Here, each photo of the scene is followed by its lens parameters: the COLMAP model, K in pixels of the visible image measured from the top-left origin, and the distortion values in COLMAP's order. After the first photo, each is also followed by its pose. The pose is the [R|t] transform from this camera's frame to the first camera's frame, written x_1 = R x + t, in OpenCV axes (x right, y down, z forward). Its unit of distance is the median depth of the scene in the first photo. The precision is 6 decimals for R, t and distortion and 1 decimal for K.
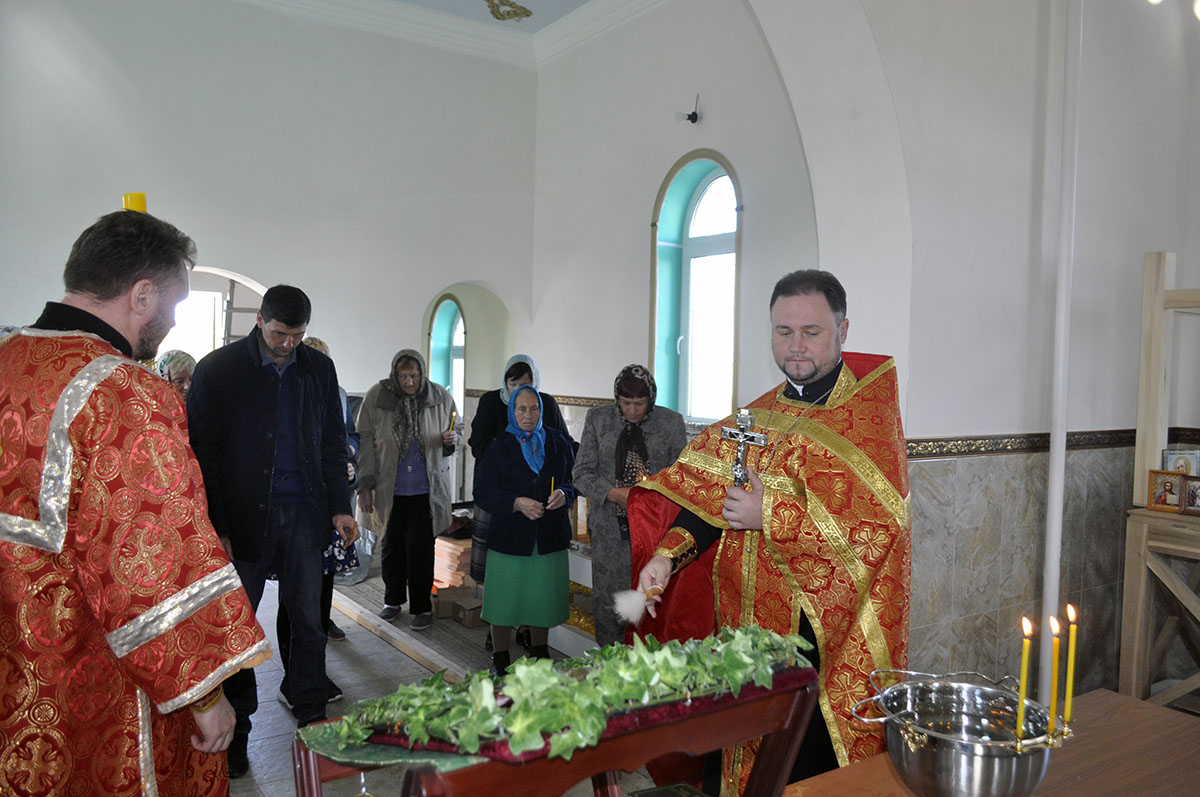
lens RADIAL K [[940.6, 0, 599.1], [0, 940.6, 395.6], [0, 0, 1]] dist [-0.011747, 0.008202]
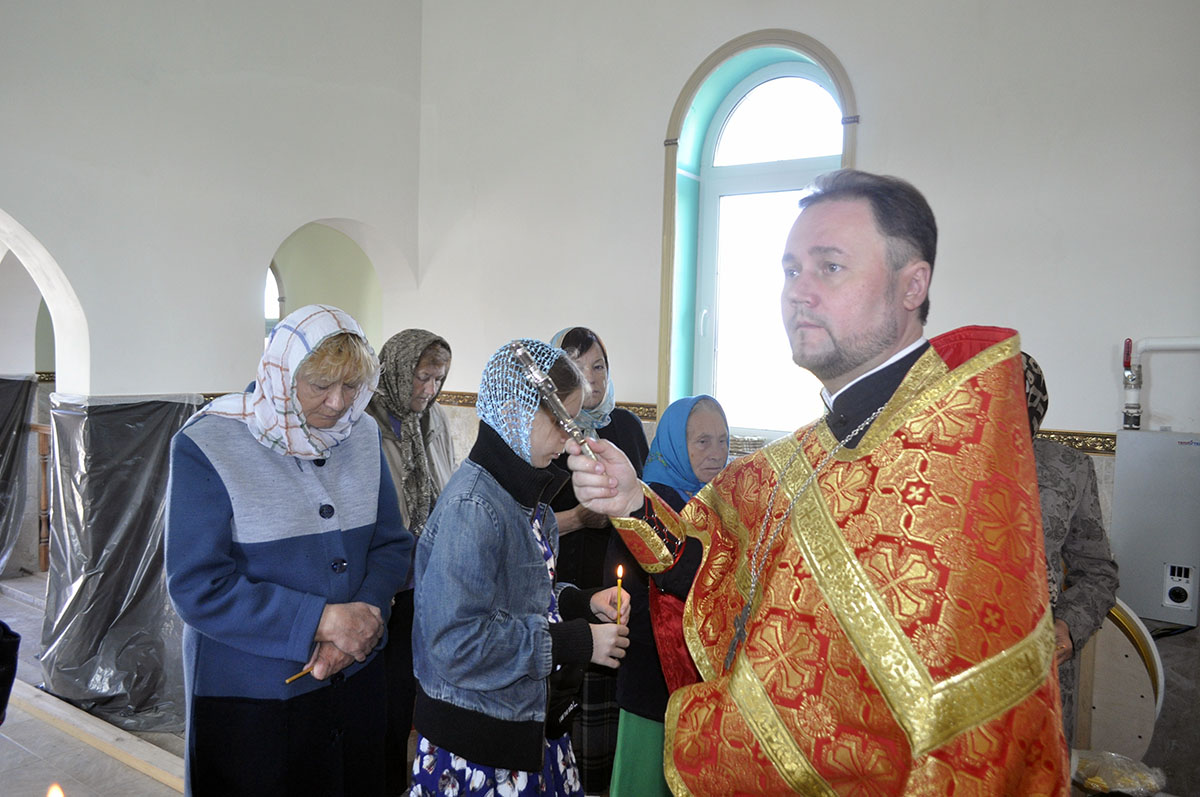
lens RADIAL K [[940.6, 0, 599.1], [0, 940.6, 395.6], [0, 0, 1]] dist [-0.011747, 0.008202]
pose [[0.936660, -0.013820, 0.349968, -0.370007], [0.005676, 0.999689, 0.024286, -0.027460], [-0.350195, -0.020761, 0.936447, 0.616745]]
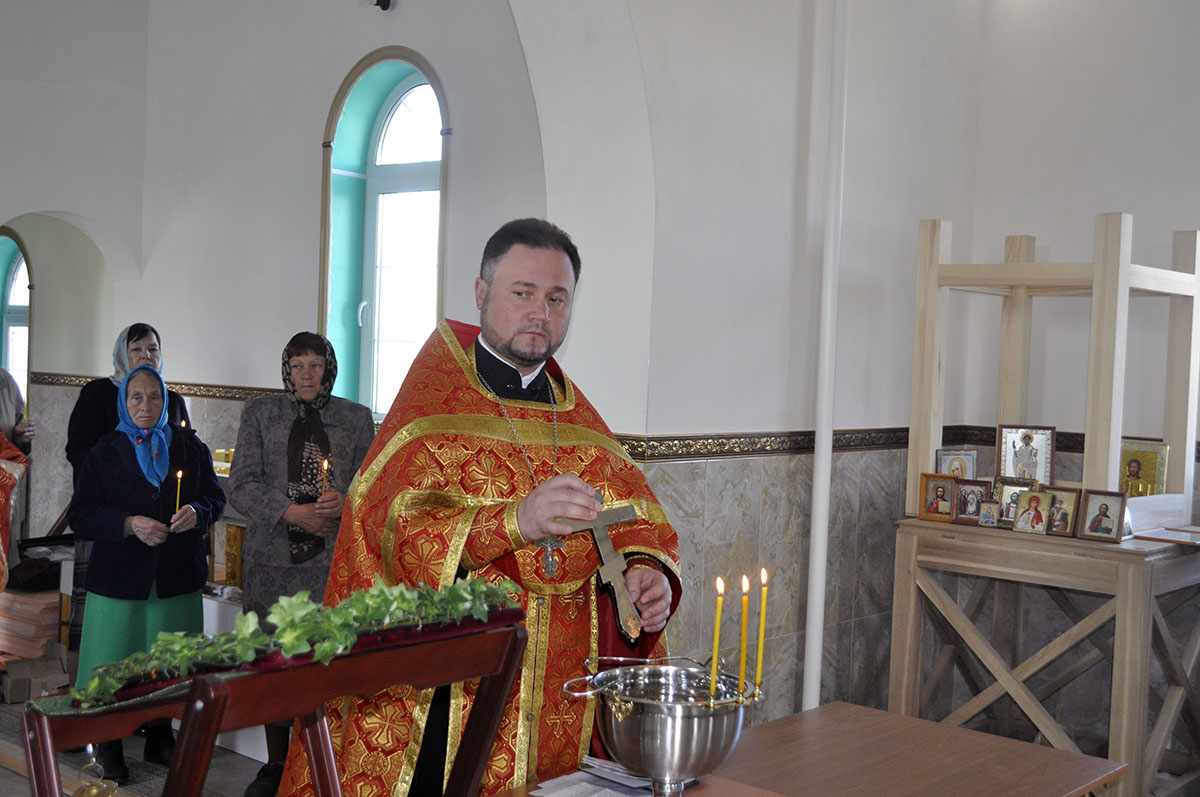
lens RADIAL K [[1470.8, 0, 601.7], [0, 1470.8, 416.7], [0, 0, 1]] dist [-0.011288, -0.013941]
pose [[0.966525, 0.002241, 0.256564, -0.041839], [-0.007380, 0.999791, 0.019068, 0.003766], [-0.256468, -0.020324, 0.966339, -0.225186]]
